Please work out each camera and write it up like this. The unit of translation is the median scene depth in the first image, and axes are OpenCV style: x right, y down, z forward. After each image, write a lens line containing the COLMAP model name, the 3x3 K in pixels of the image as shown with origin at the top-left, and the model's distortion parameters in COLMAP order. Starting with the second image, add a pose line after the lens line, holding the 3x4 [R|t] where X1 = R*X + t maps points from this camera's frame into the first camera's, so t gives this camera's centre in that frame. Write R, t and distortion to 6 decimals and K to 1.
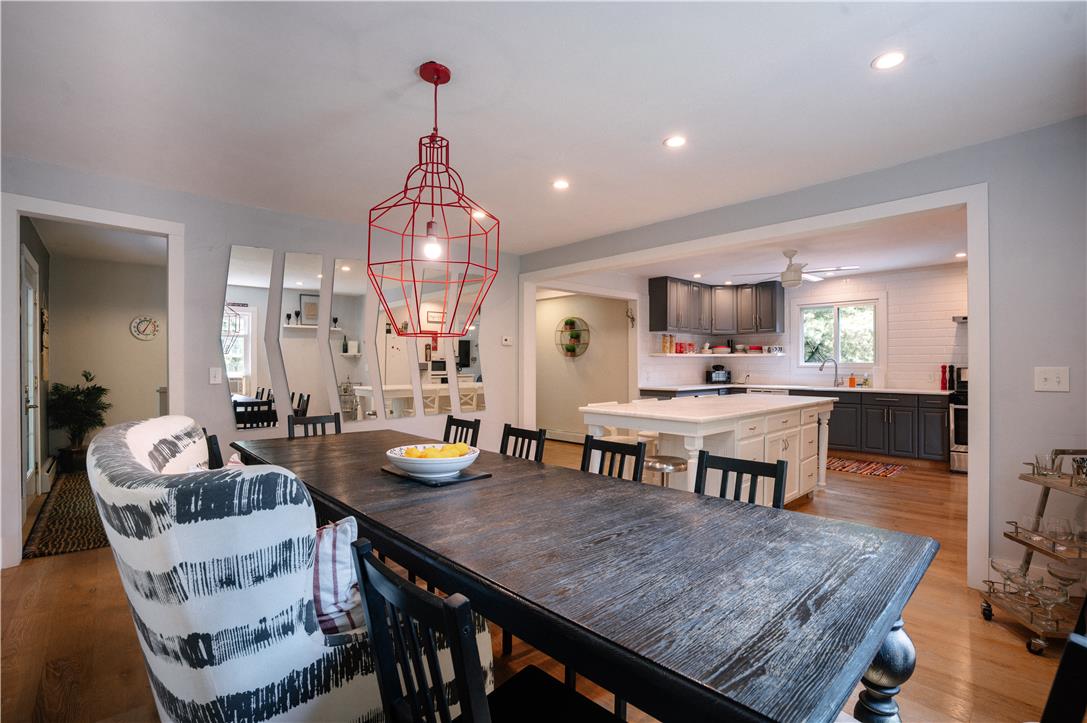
lens RADIAL K [[507.6, 0, 544.5], [0, 507.6, 364.2], [0, 0, 1]] dist [-0.083808, 0.035797]
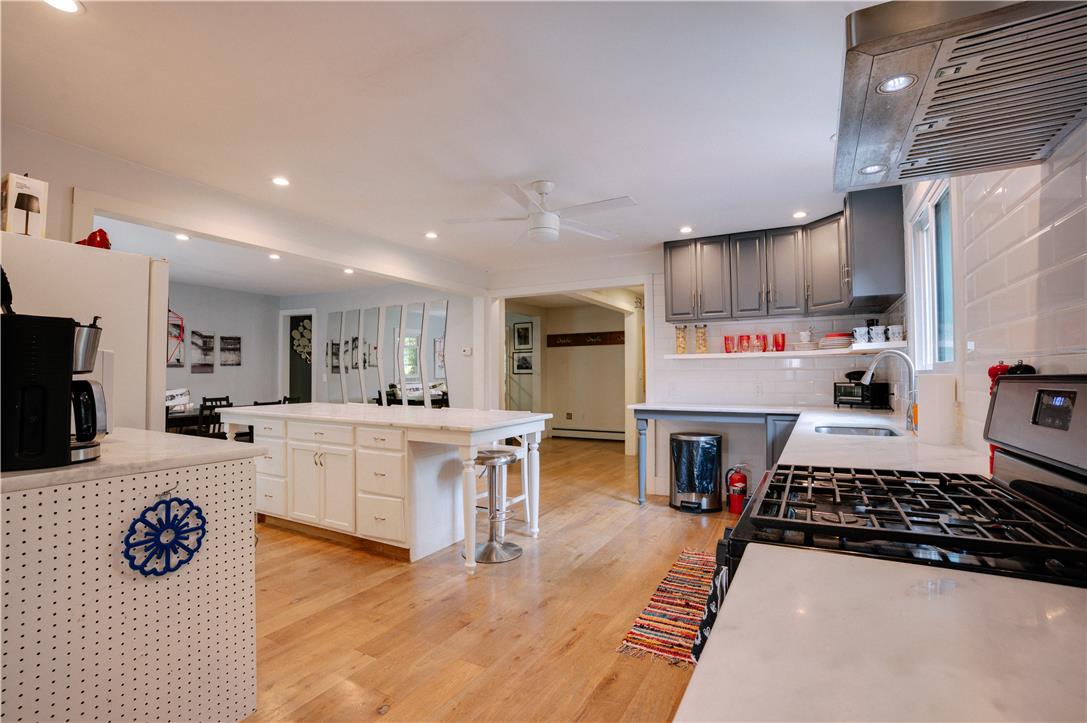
lens RADIAL K [[507.6, 0, 544.5], [0, 507.6, 364.2], [0, 0, 1]] dist [-0.083808, 0.035797]
pose [[0.315808, -0.019877, -0.948615, 0.809919], [0.002354, 0.999794, -0.020166, 0.004785], [0.948820, 0.004135, 0.315790, 0.609592]]
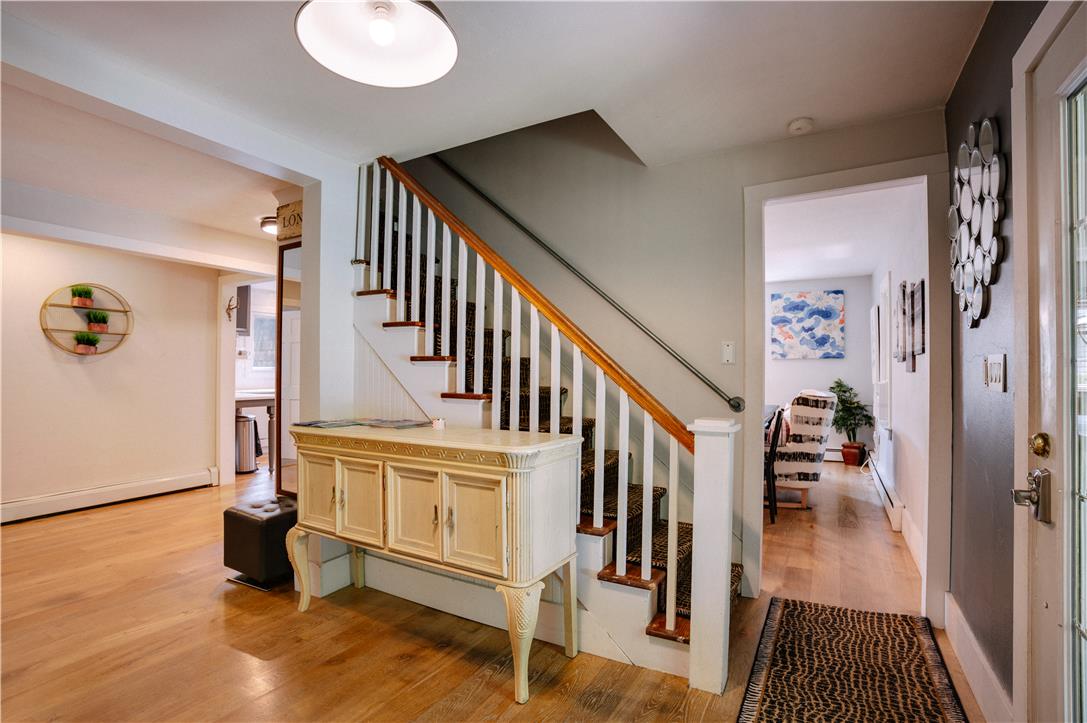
lens RADIAL K [[507.6, 0, 544.5], [0, 507.6, 364.2], [0, 0, 1]] dist [-0.083808, 0.035797]
pose [[-0.306072, 0.010071, 0.951955, -0.656840], [-0.004138, 0.999921, -0.011908, 0.000314], [-0.951999, -0.007584, -0.306006, 0.750576]]
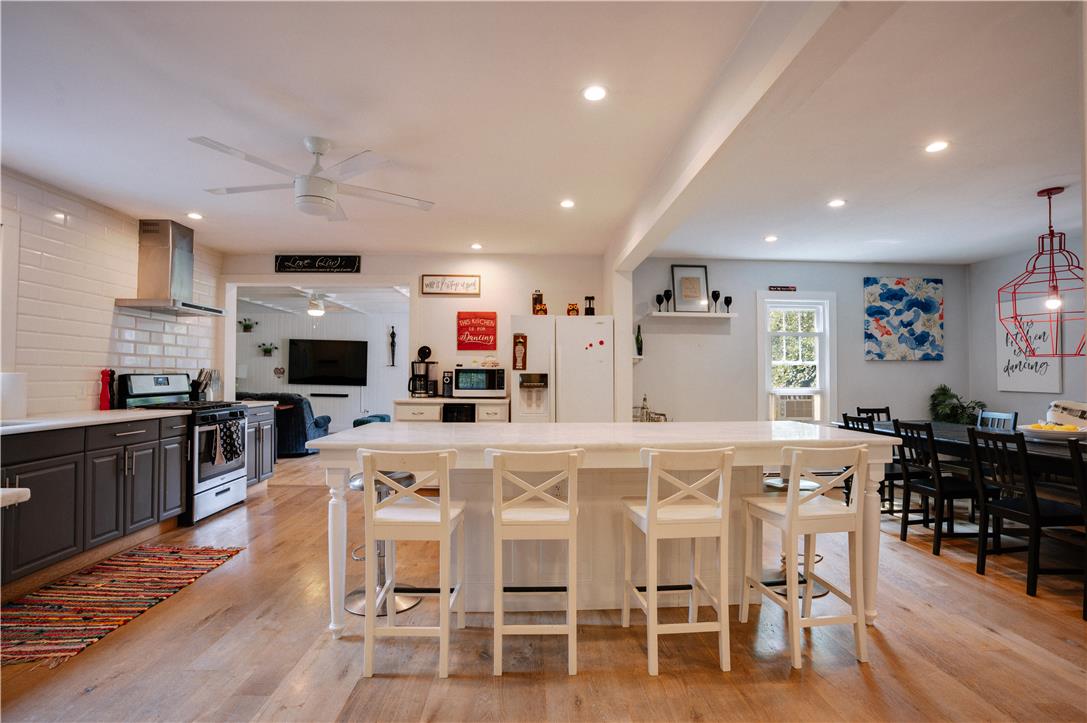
lens RADIAL K [[507.6, 0, 544.5], [0, 507.6, 364.2], [0, 0, 1]] dist [-0.083808, 0.035797]
pose [[-0.753721, 0.010808, 0.657106, 0.001175], [-0.006871, 0.999681, -0.024323, 0.004755], [-0.657158, -0.022848, -0.753406, 0.918774]]
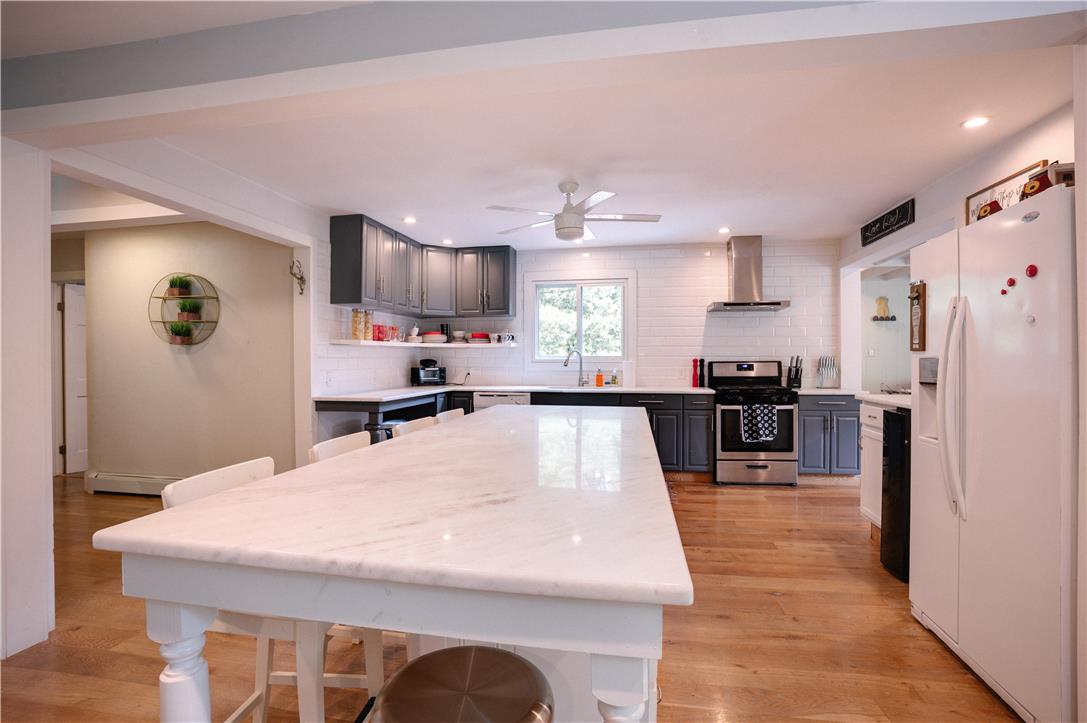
lens RADIAL K [[507.6, 0, 544.5], [0, 507.6, 364.2], [0, 0, 1]] dist [-0.083808, 0.035797]
pose [[0.801405, -0.006405, 0.598088, 0.054971], [0.000557, 0.999950, 0.009962, 0.001981], [-0.598122, -0.007651, 0.801369, 0.367633]]
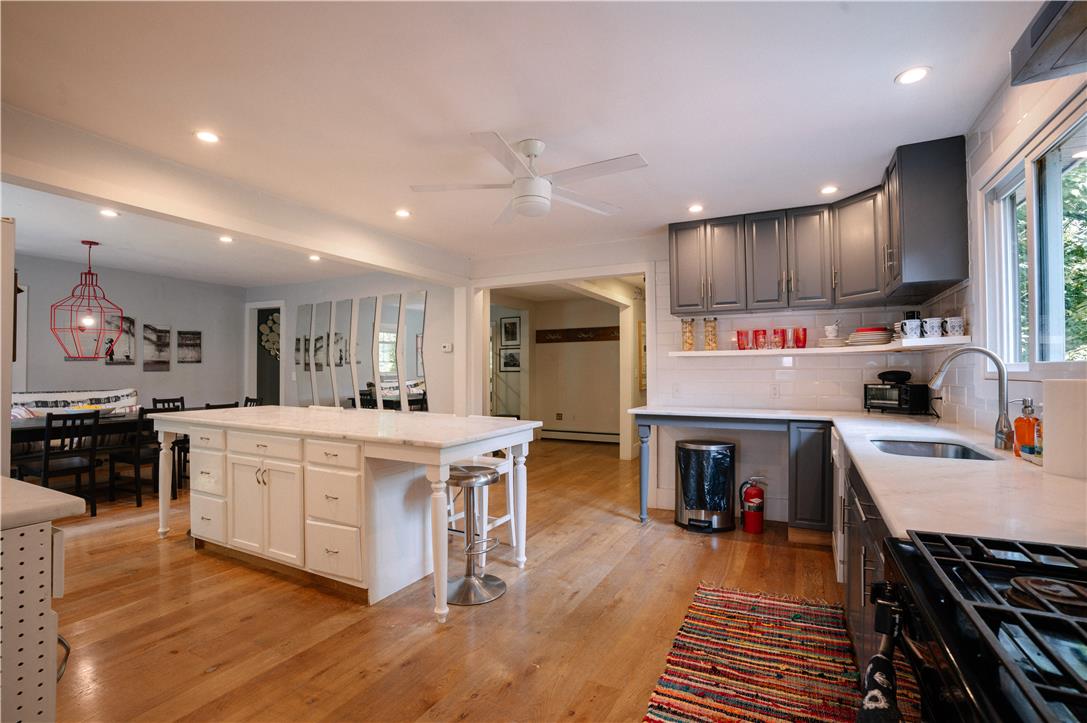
lens RADIAL K [[503.5, 0, 545.3], [0, 503.5, 364.8], [0, 0, 1]] dist [-0.084694, 0.034668]
pose [[0.338737, -0.011921, -0.940805, 0.726850], [0.001455, 0.999925, -0.012147, 0.001265], [0.940880, 0.002746, 0.338729, 0.637405]]
